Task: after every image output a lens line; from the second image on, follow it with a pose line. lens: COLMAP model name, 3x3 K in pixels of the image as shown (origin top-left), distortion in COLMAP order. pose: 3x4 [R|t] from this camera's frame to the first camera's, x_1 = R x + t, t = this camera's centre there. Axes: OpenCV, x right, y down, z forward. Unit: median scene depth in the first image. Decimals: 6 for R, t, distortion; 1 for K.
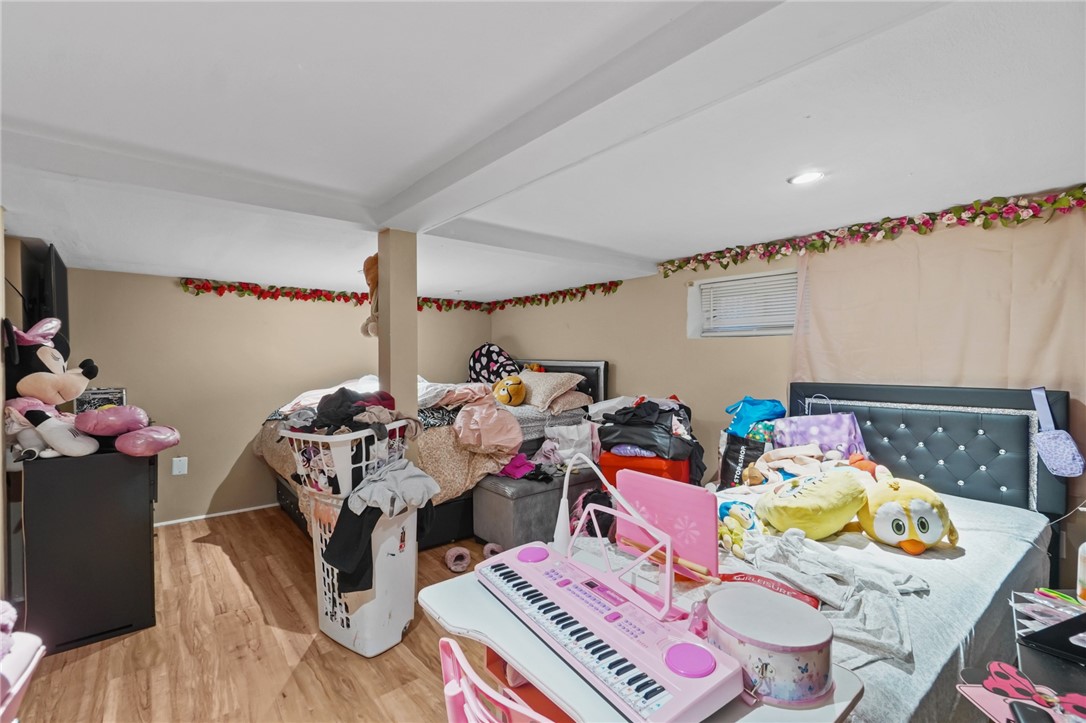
lens RADIAL K [[482.2, 0, 520.2], [0, 482.2, 366.5], [0, 0, 1]] dist [-0.001490, -0.000086]
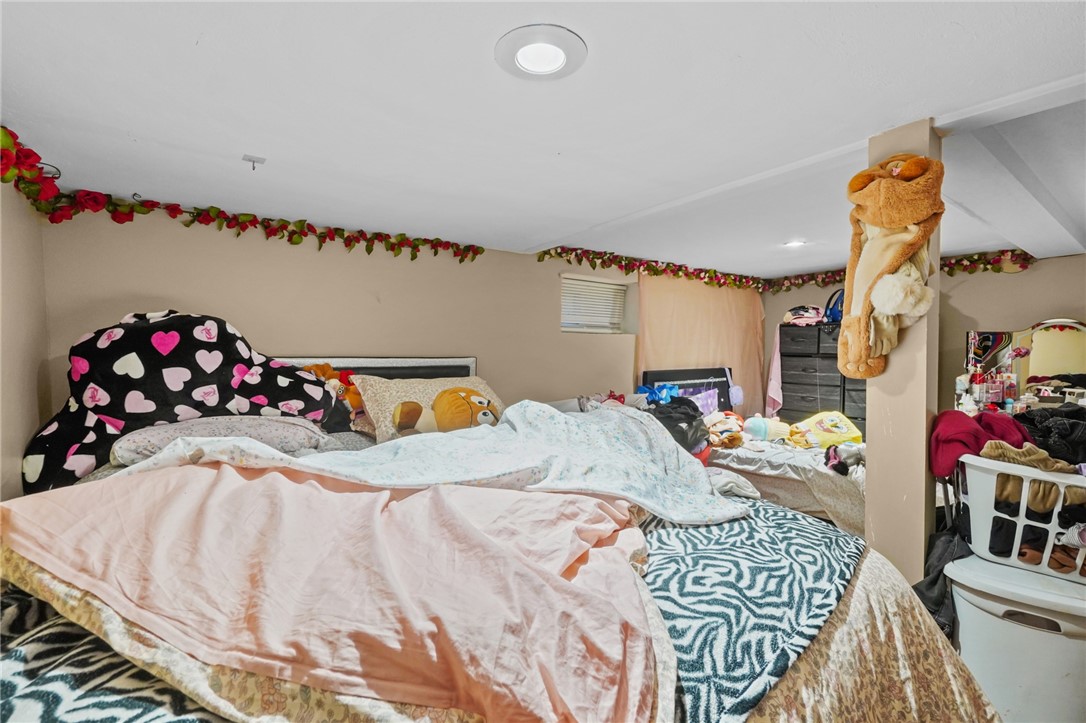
lens RADIAL K [[482.2, 0, 520.2], [0, 482.2, 366.5], [0, 0, 1]] dist [-0.001490, -0.000086]
pose [[0.038750, -0.028279, 0.998849, -0.436524], [0.017643, 0.999463, 0.027612, -0.013333], [-0.999093, 0.016553, 0.039228, 0.751627]]
